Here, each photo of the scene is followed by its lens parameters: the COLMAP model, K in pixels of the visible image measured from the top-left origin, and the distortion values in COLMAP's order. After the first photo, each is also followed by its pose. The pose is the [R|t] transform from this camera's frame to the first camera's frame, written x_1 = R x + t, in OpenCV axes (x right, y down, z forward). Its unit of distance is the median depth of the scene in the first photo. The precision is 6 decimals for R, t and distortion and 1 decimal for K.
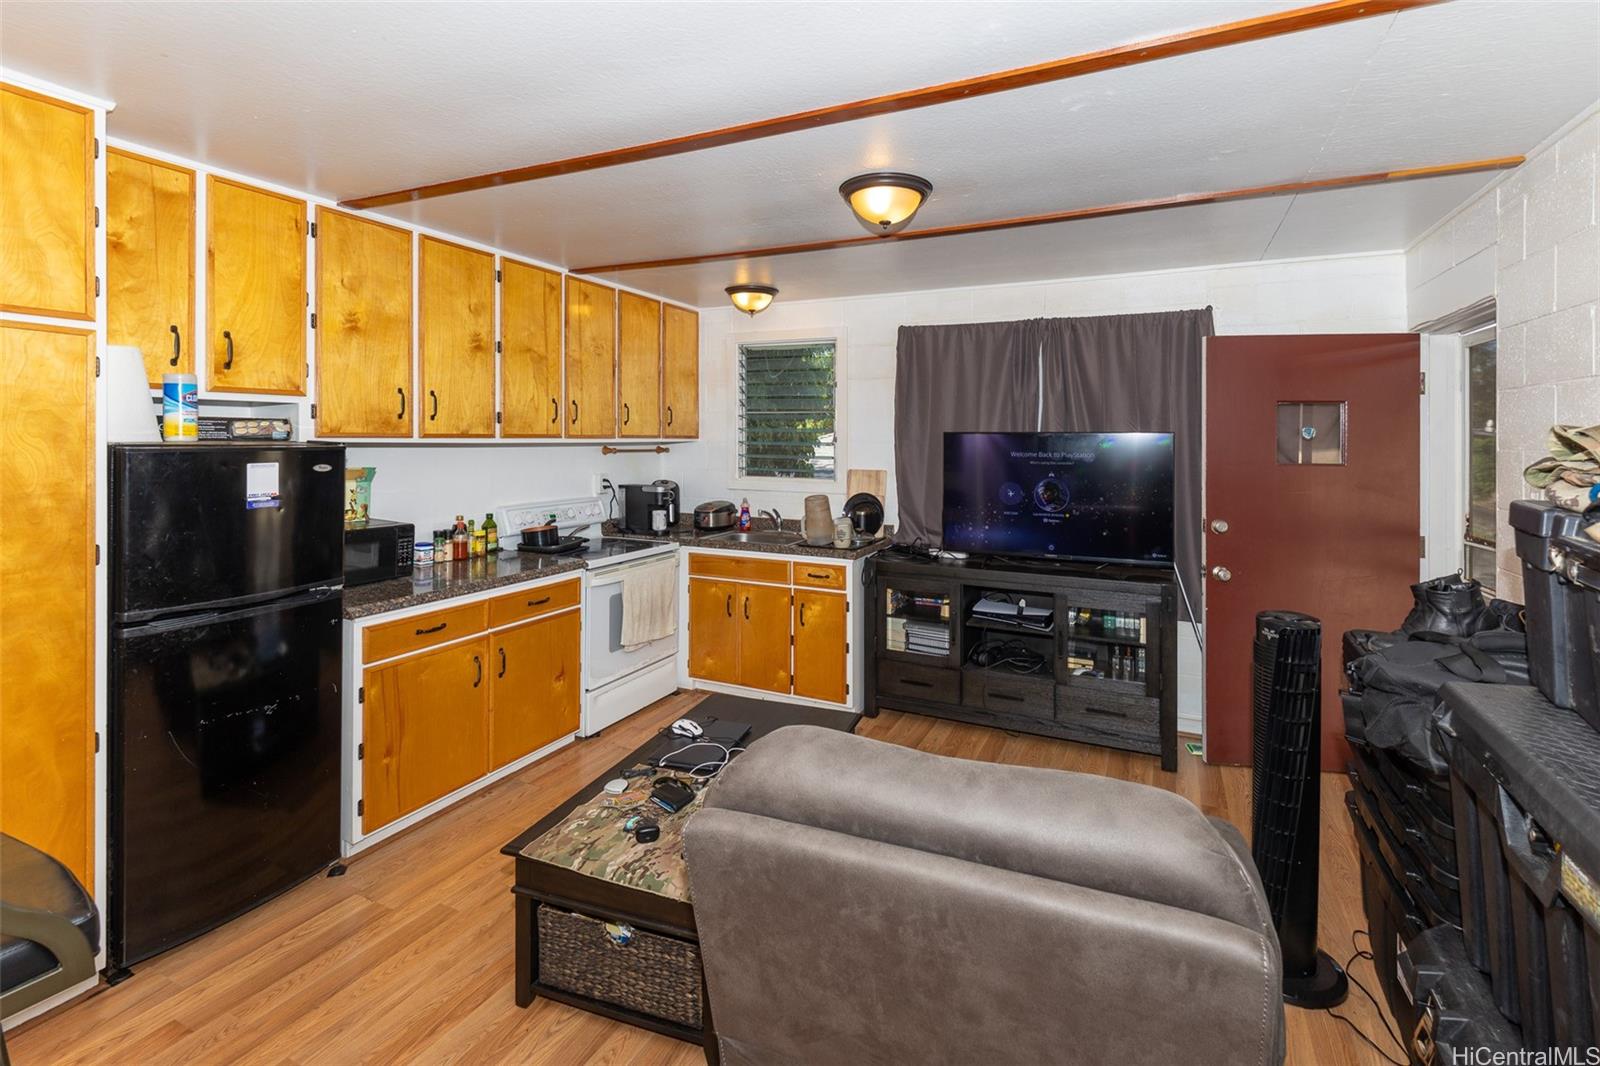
lens RADIAL K [[784.3, 0, 801.7], [0, 784.3, 443.6], [0, 0, 1]] dist [-0.000056, -0.000668]
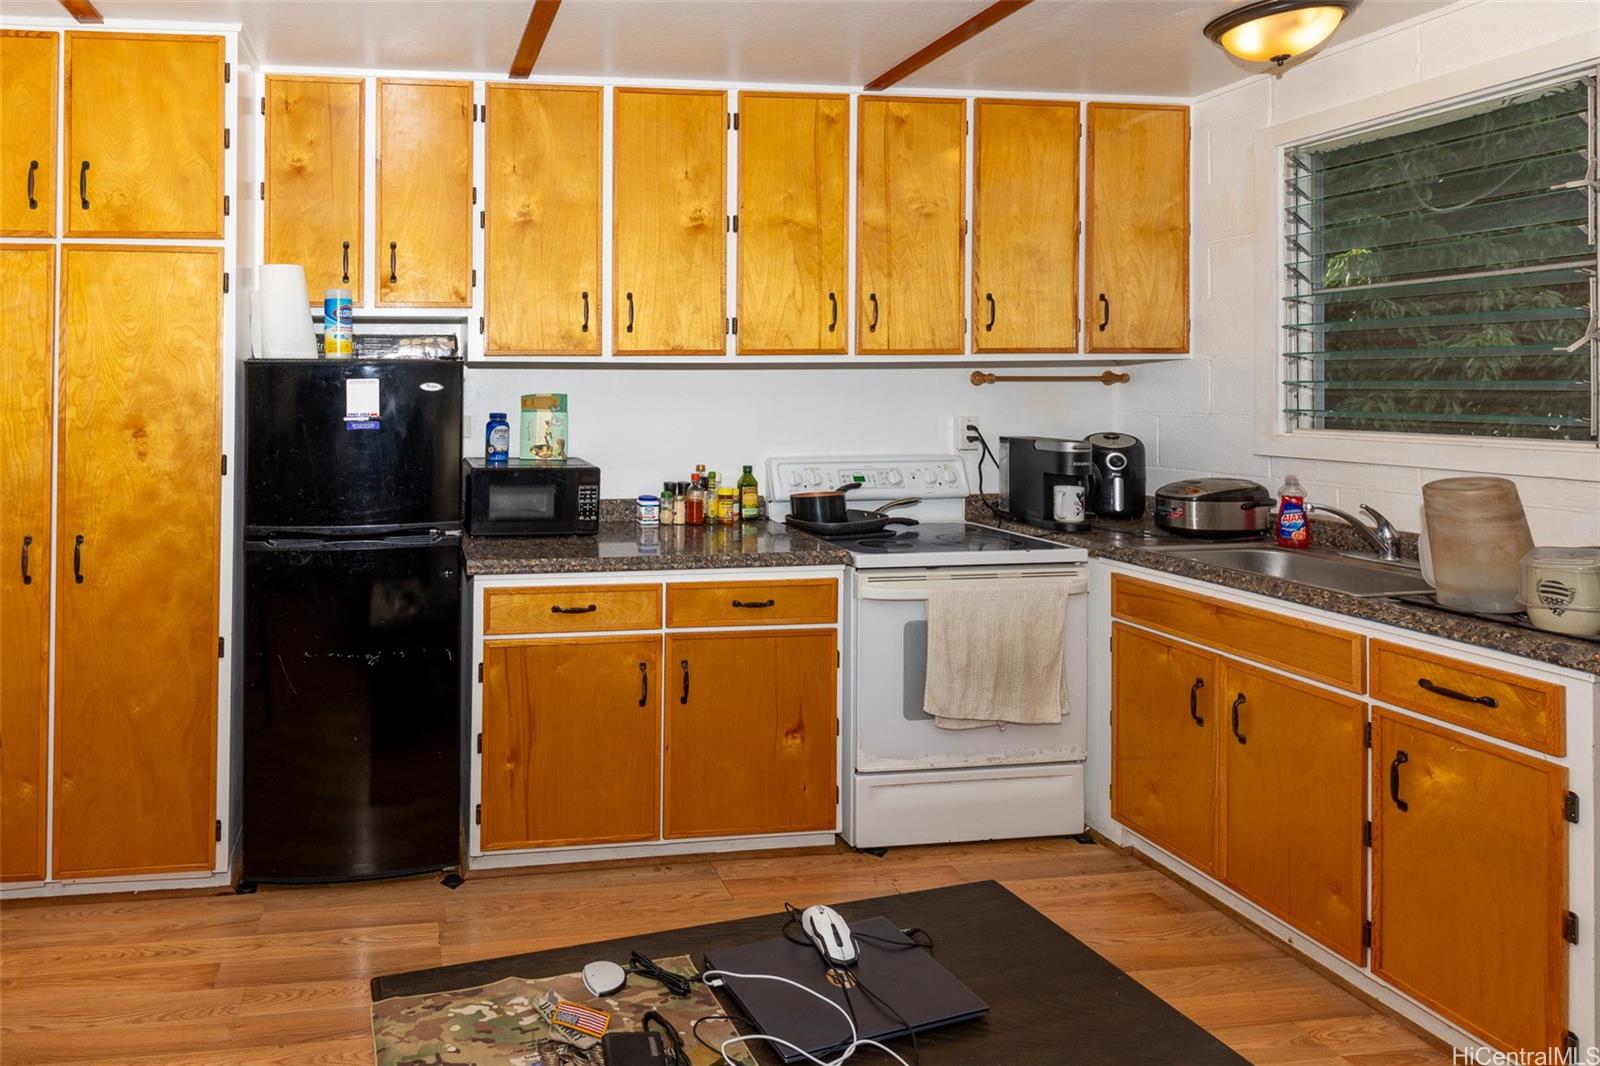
lens RADIAL K [[789.6, 0, 800.2], [0, 789.6, 421.7], [0, 0, 1]] dist [0.006069, 0.000729]
pose [[0.512996, -0.004978, -0.858377, 0.230307], [-0.002847, 0.999968, -0.007500, 0.054184], [0.858386, 0.006292, 0.512965, 0.666909]]
